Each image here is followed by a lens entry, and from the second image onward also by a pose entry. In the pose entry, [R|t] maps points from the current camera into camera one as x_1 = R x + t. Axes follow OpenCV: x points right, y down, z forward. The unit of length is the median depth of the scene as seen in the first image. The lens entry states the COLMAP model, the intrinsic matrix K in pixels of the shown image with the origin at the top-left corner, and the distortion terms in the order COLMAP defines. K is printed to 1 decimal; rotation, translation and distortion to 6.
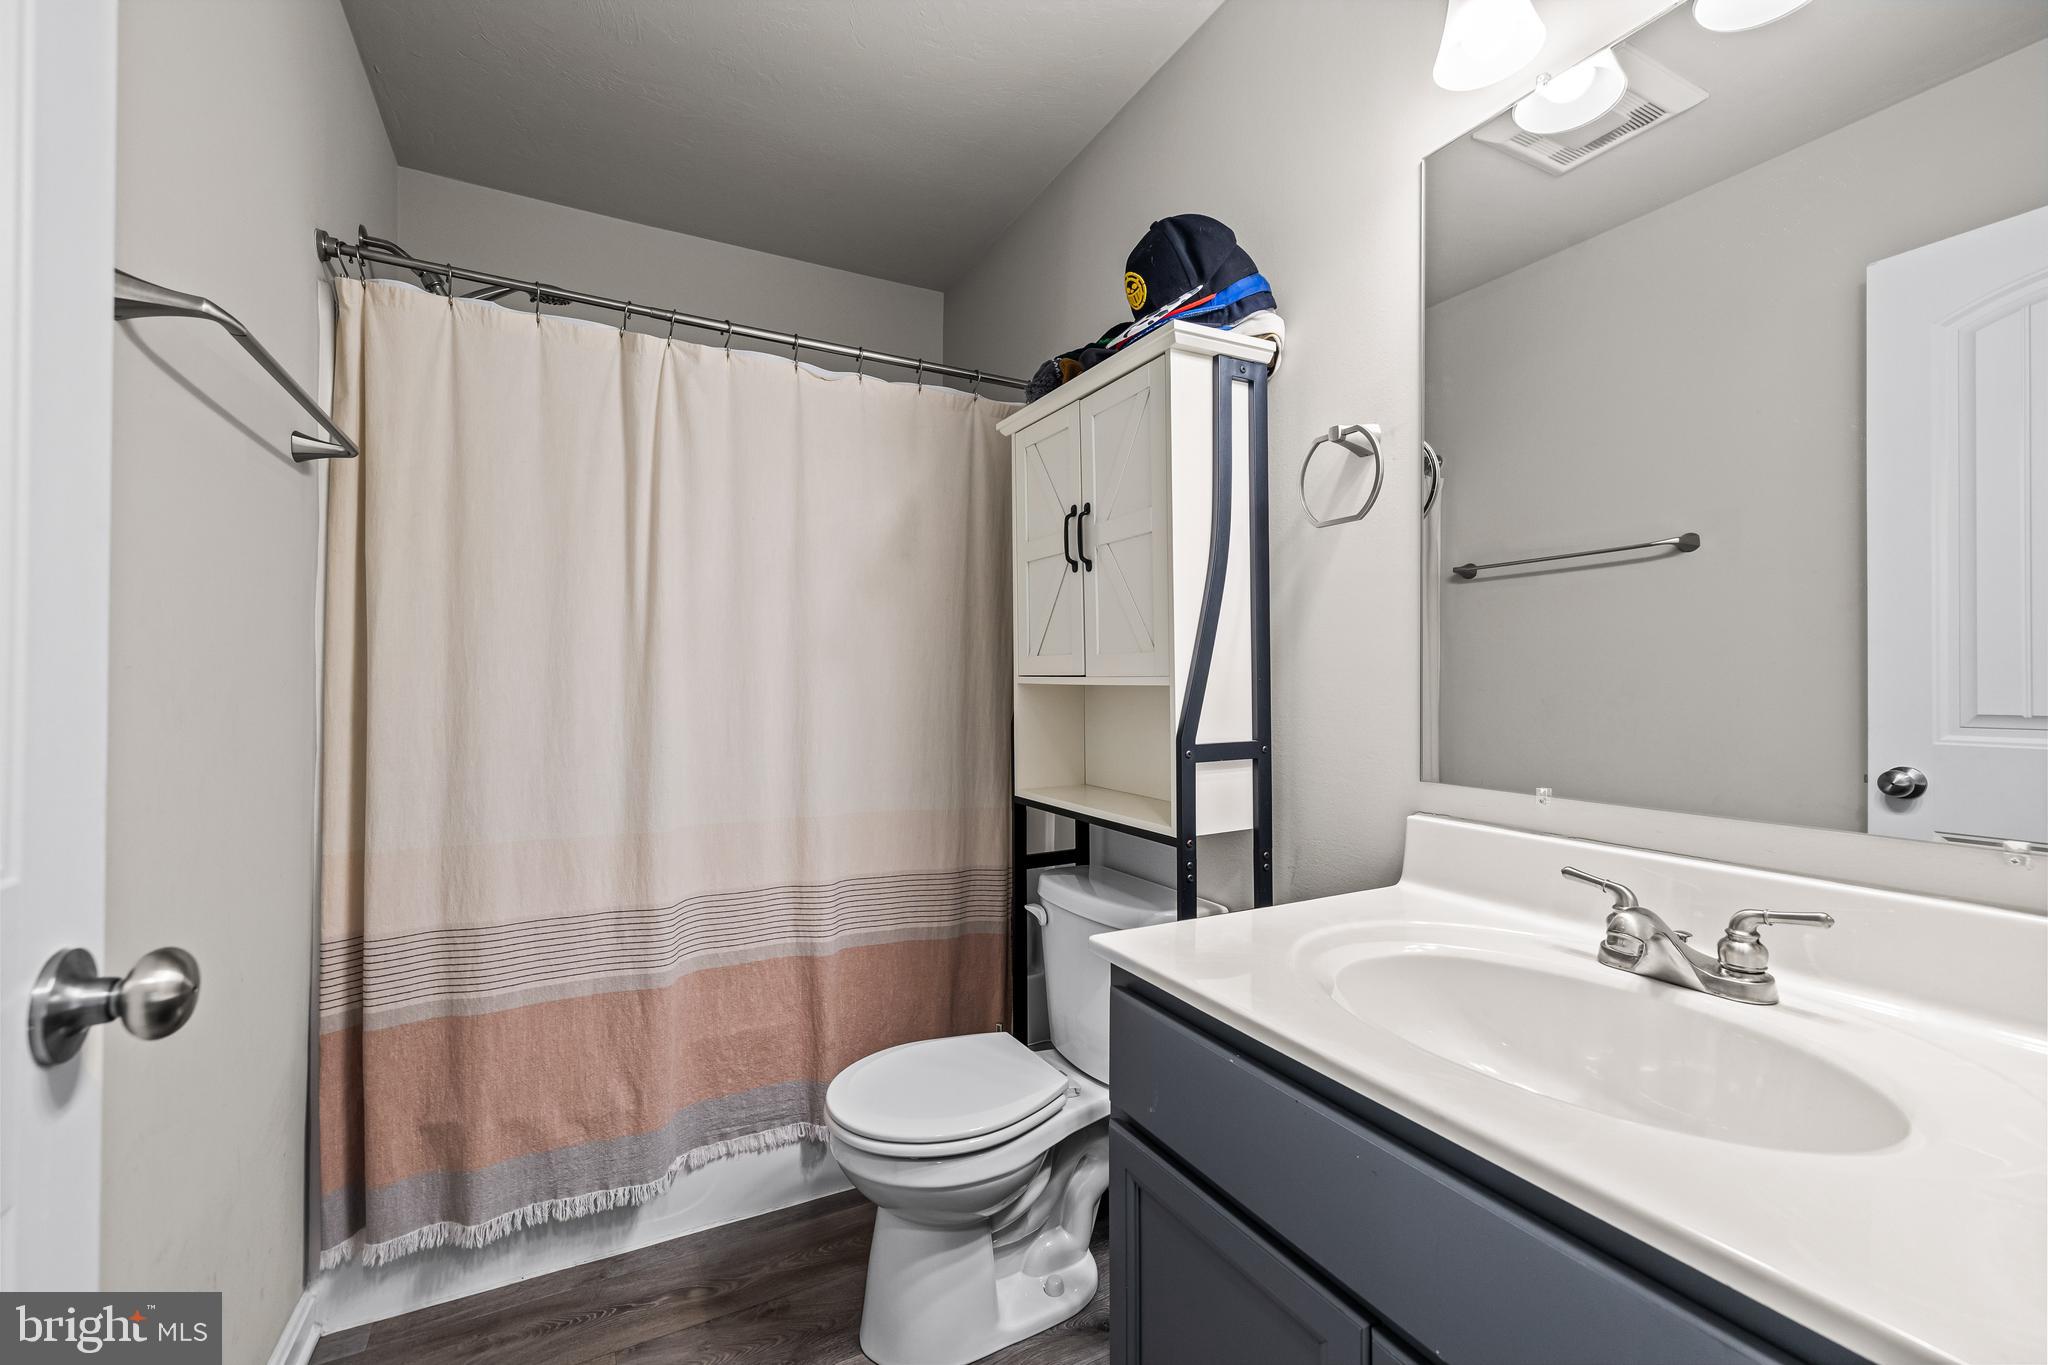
lens RADIAL K [[854.9, 0, 1028.1], [0, 854.9, 676.4], [0, 0, 1]] dist [-0.000650, 0.000000]
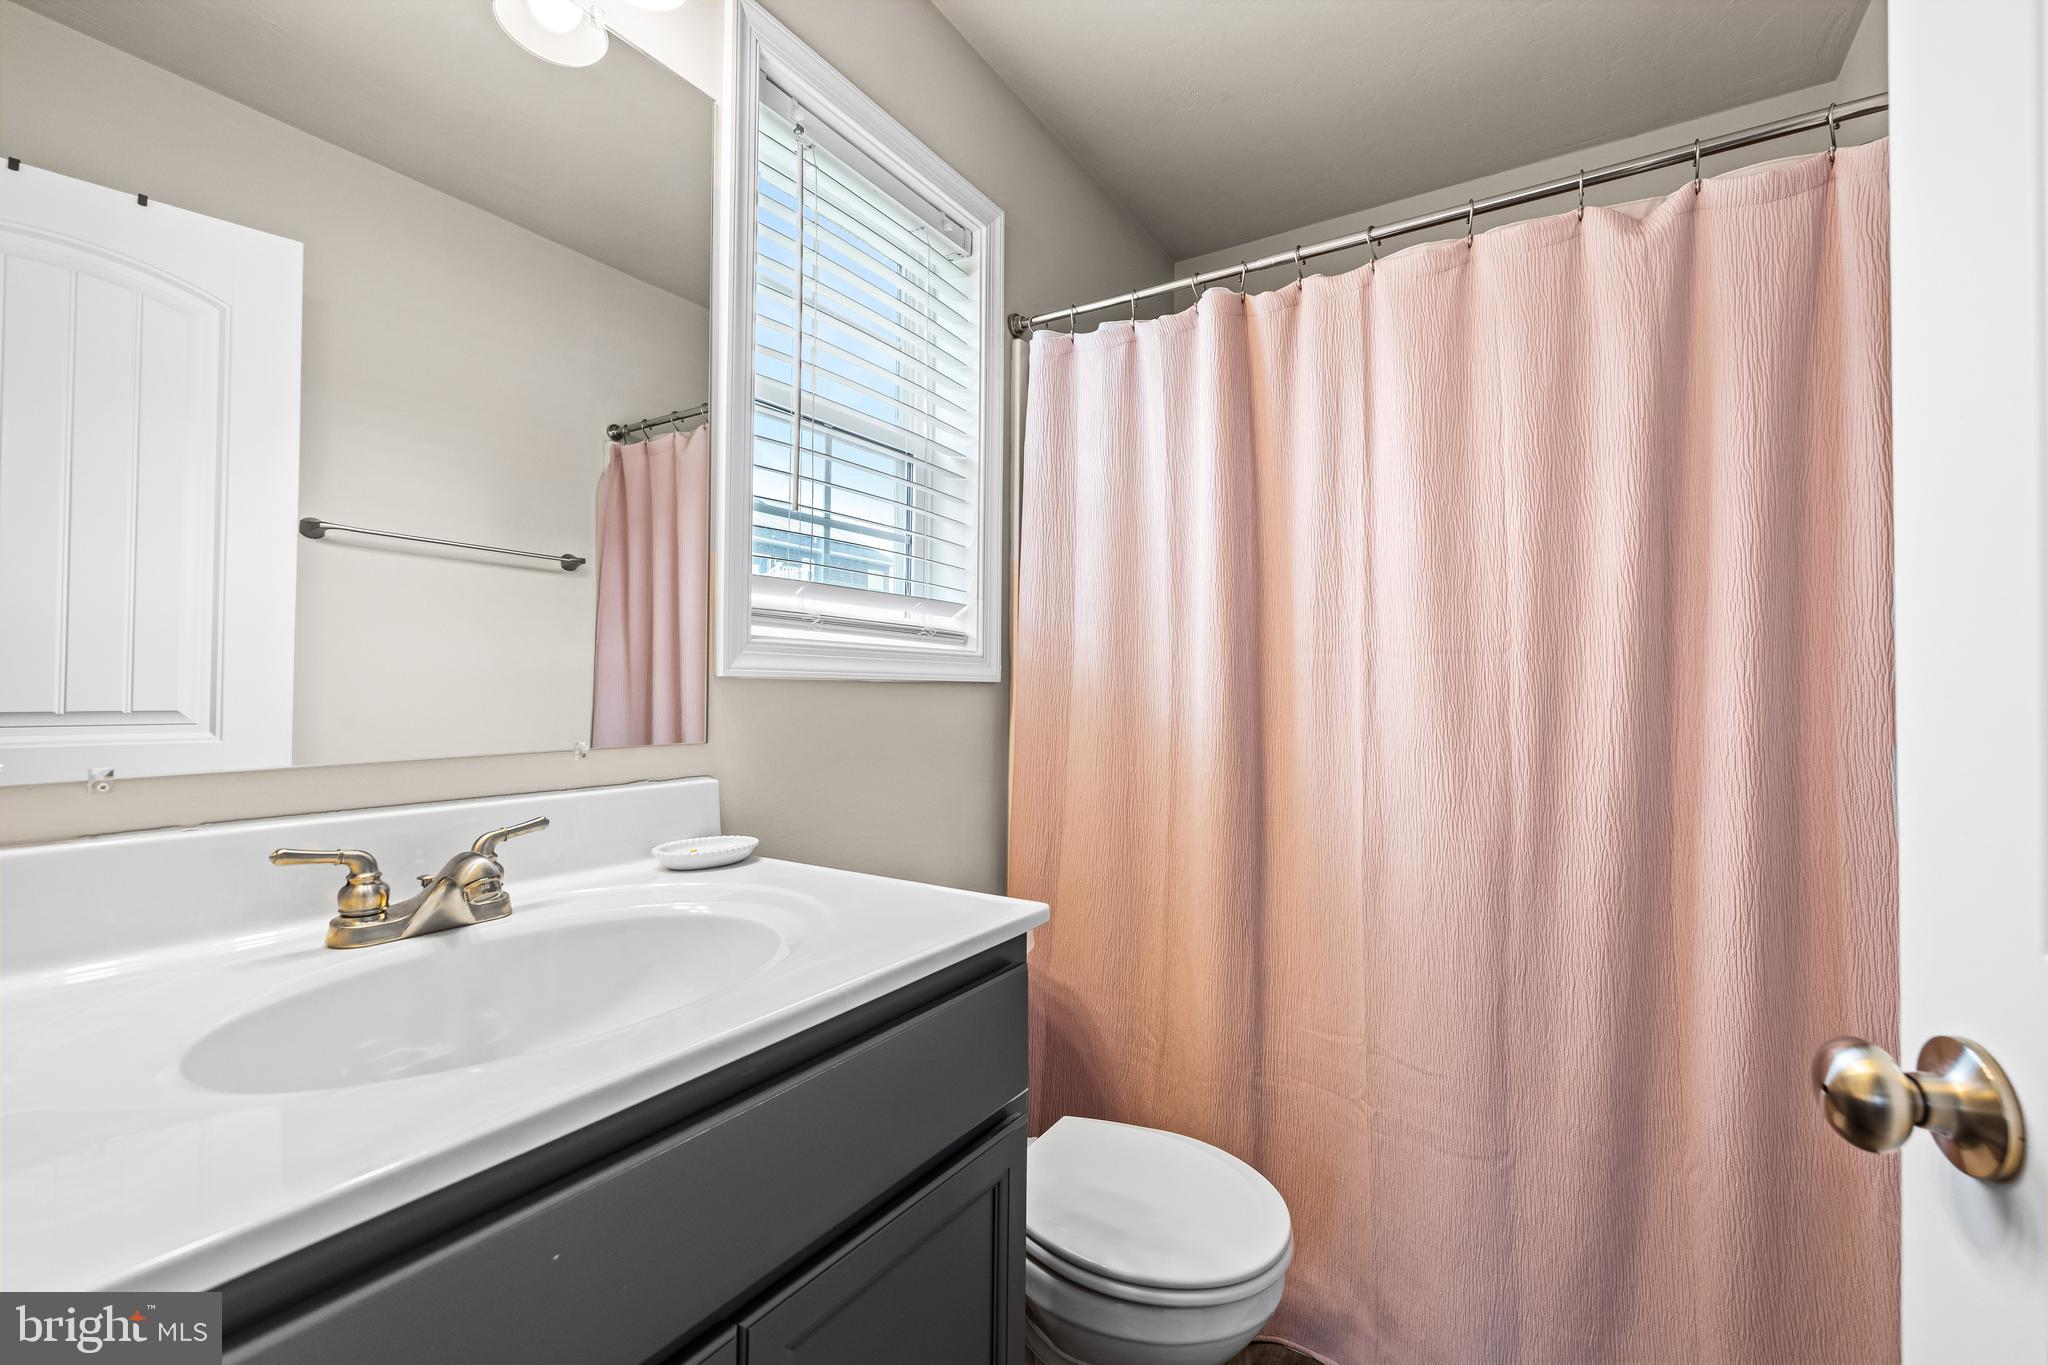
lens RADIAL K [[854.9, 0, 1028.1], [0, 854.9, 676.4], [0, 0, 1]] dist [-0.000650, 0.000000]
pose [[-0.491084, -0.032091, 0.870521, -0.412121], [-0.051030, 0.998665, 0.008027, 0.028988], [-0.869616, -0.040481, -0.492066, 0.898576]]
